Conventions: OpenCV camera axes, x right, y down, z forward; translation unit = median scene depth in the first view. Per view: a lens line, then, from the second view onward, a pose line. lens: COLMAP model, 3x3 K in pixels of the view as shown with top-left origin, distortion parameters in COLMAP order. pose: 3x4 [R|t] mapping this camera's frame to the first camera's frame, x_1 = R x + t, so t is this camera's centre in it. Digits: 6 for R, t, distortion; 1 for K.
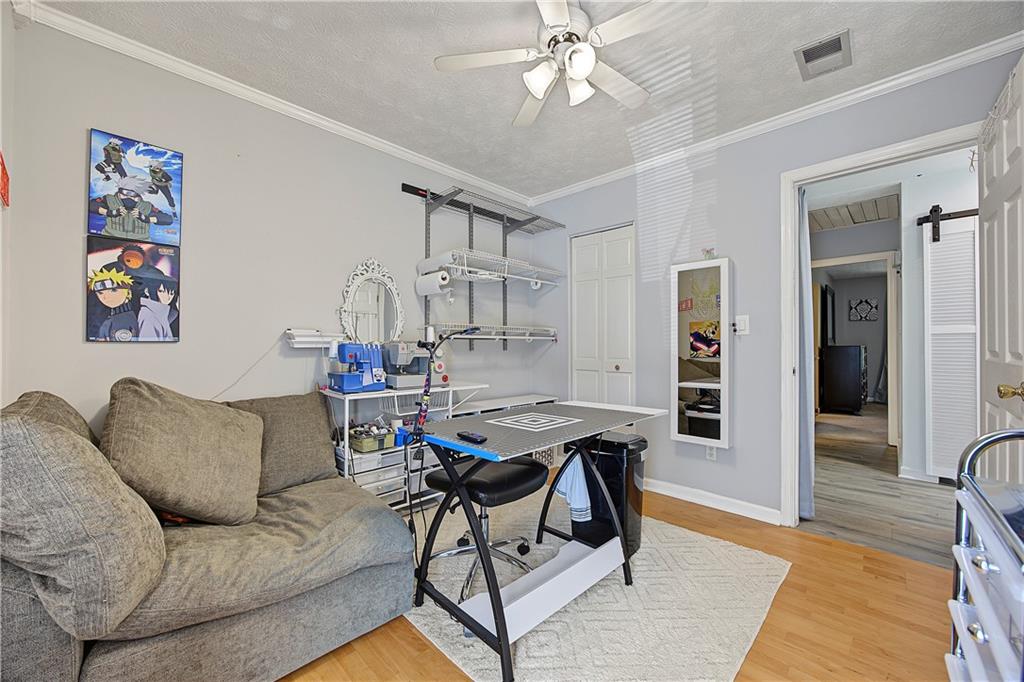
lens RADIAL K [[394.6, 0, 516.7], [0, 394.6, 344.4], [0, 0, 1]] dist [-0.025833, 0.008599]
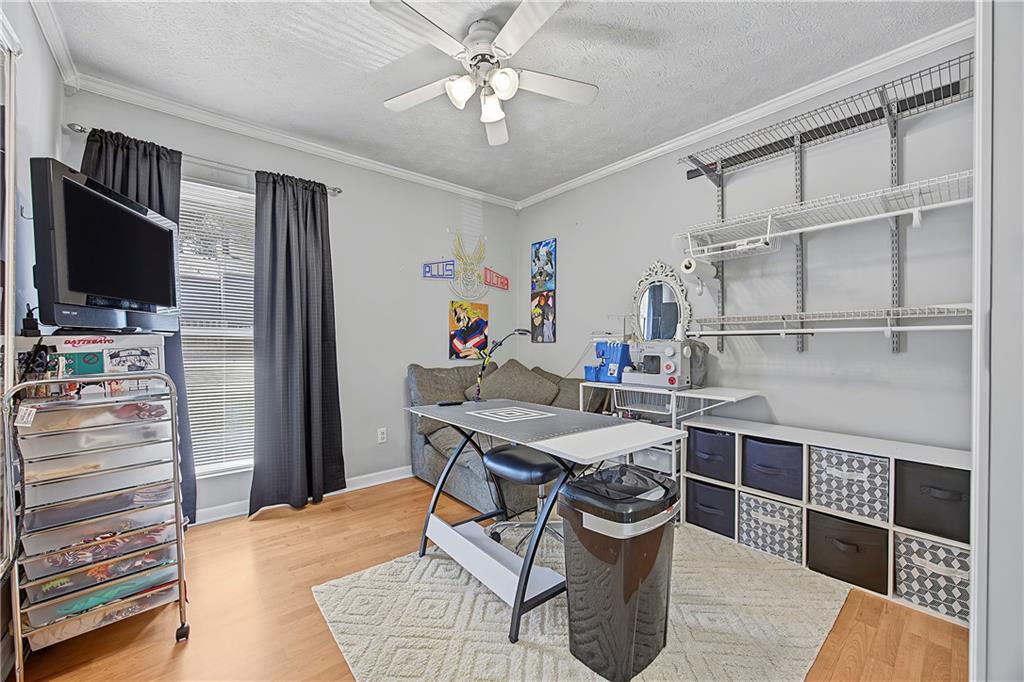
lens RADIAL K [[394.6, 0, 516.7], [0, 394.6, 344.4], [0, 0, 1]] dist [-0.025833, 0.008599]
pose [[-0.088695, 0.004544, -0.996049, 1.012616], [0.003828, 0.999984, 0.004221, -0.002443], [0.996052, -0.003438, -0.088710, 1.001271]]
